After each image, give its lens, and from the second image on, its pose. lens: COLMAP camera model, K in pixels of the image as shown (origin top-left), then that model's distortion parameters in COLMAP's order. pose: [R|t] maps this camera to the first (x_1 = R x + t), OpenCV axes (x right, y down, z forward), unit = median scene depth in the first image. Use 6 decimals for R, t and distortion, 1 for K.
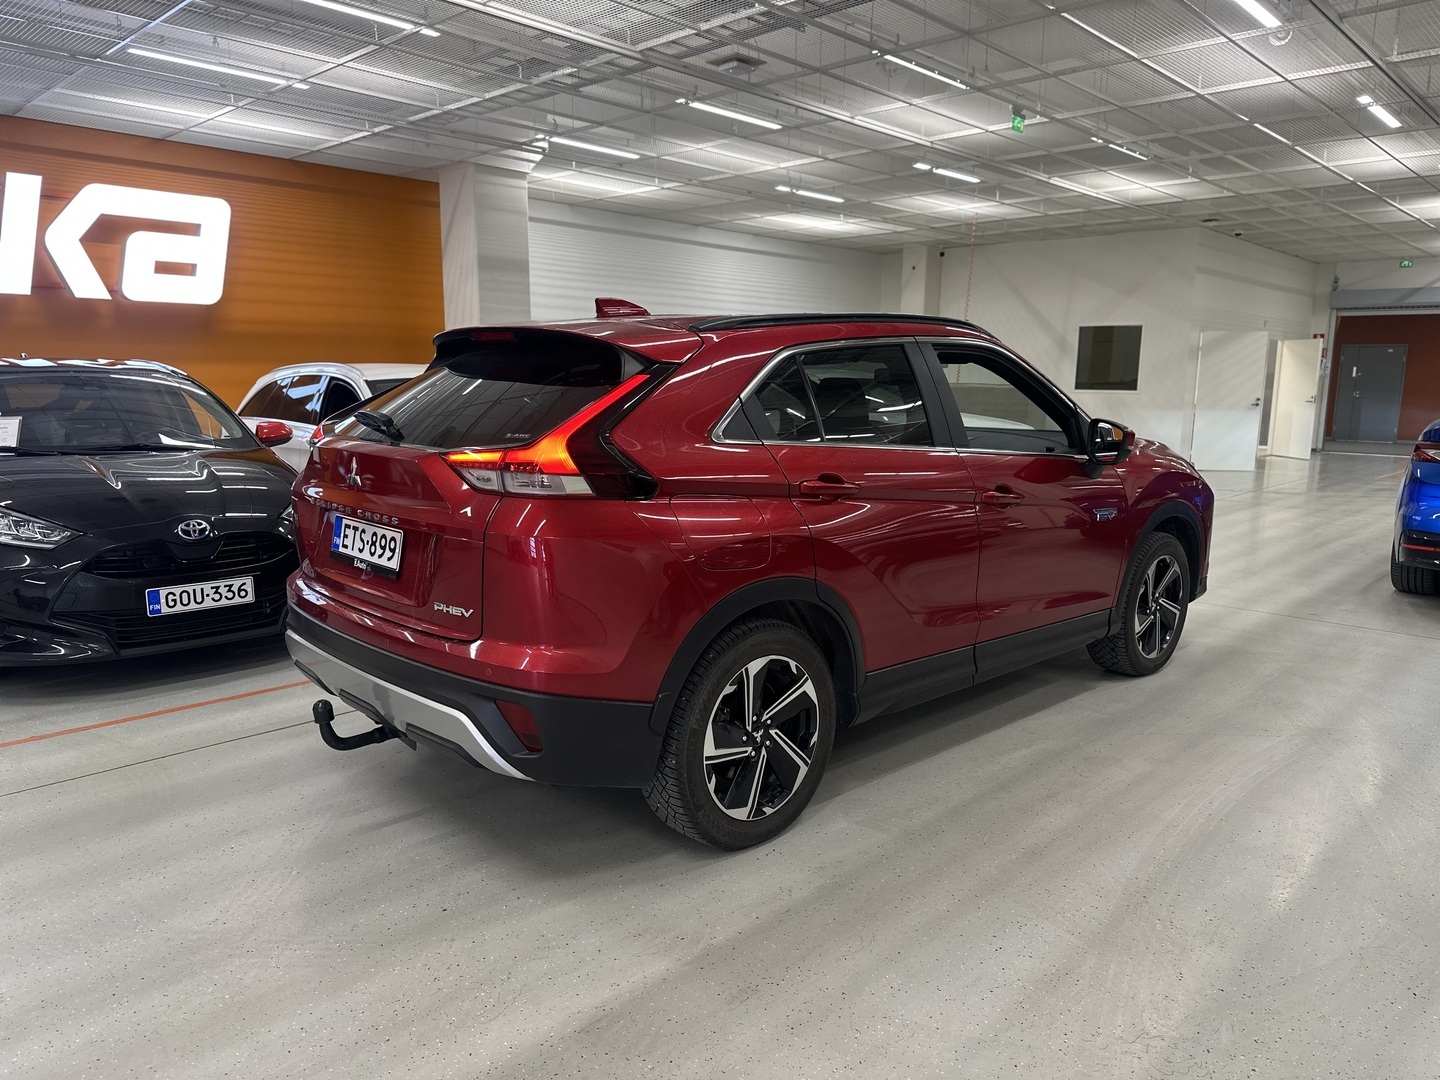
lens RADIAL K [[1049.1, 0, 720.0], [0, 1049.1, 540.0], [0, 0, 1]] dist [-0.003277, -0.003367]
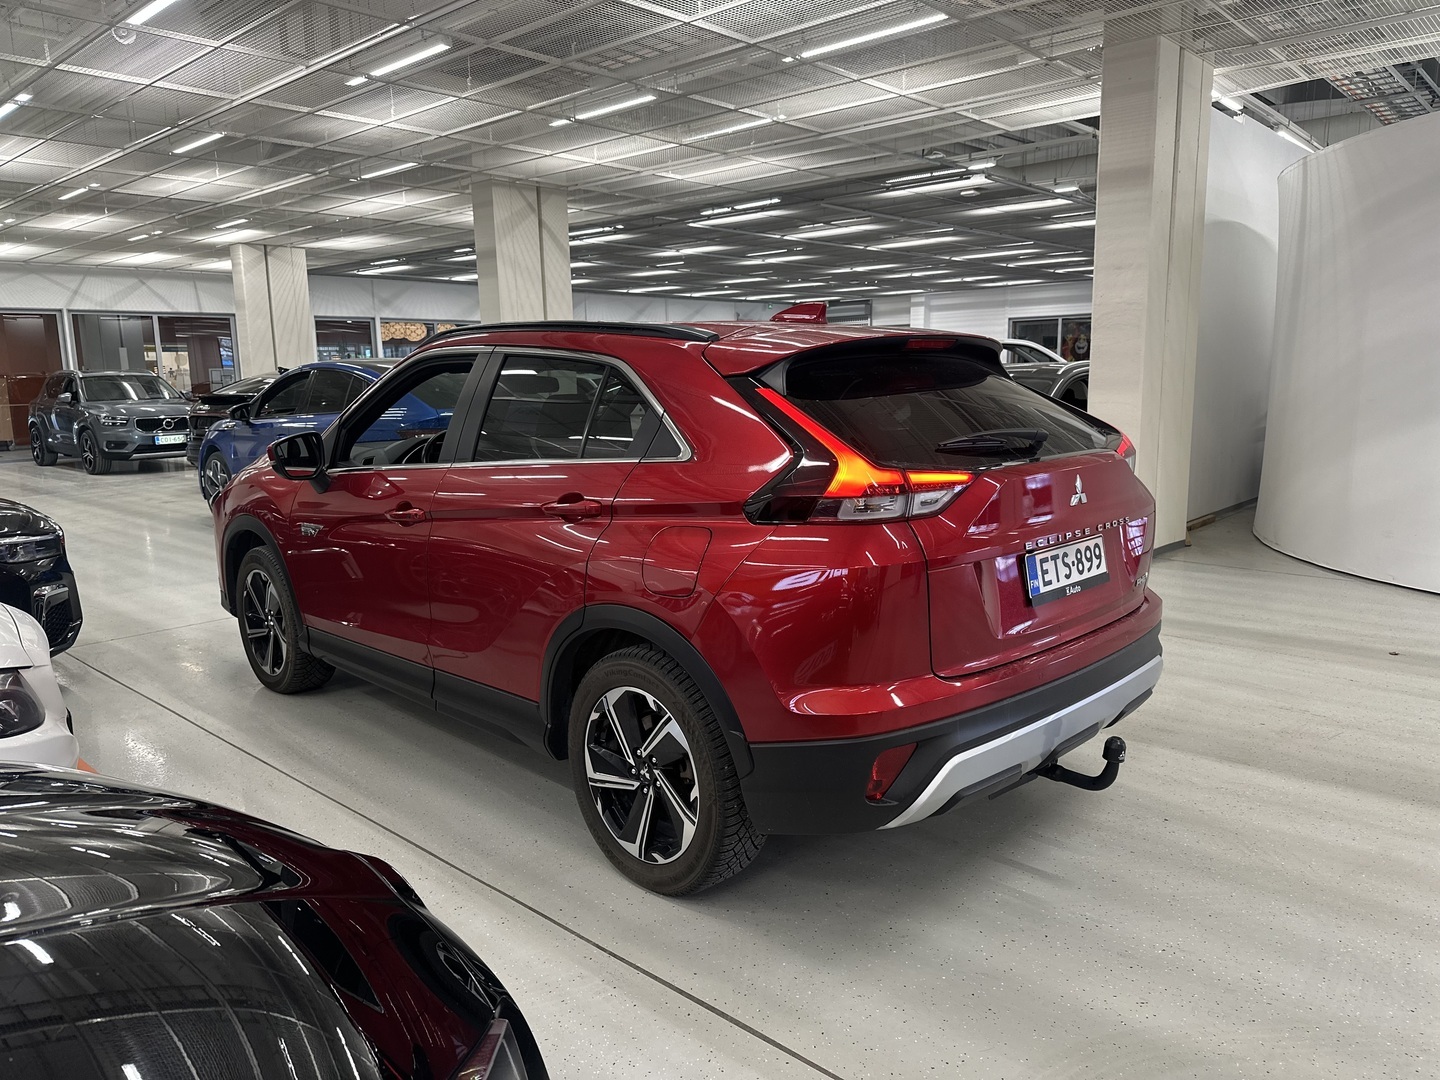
lens RADIAL K [[1049.1, 0, 720.0], [0, 1049.1, 540.0], [0, 0, 1]] dist [-0.003277, -0.003367]
pose [[-0.061906, -0.165534, 0.984259, -1.231096], [0.170525, 0.969897, 0.173844, -0.233748], [-0.983407, 0.178603, -0.031815, 1.335140]]
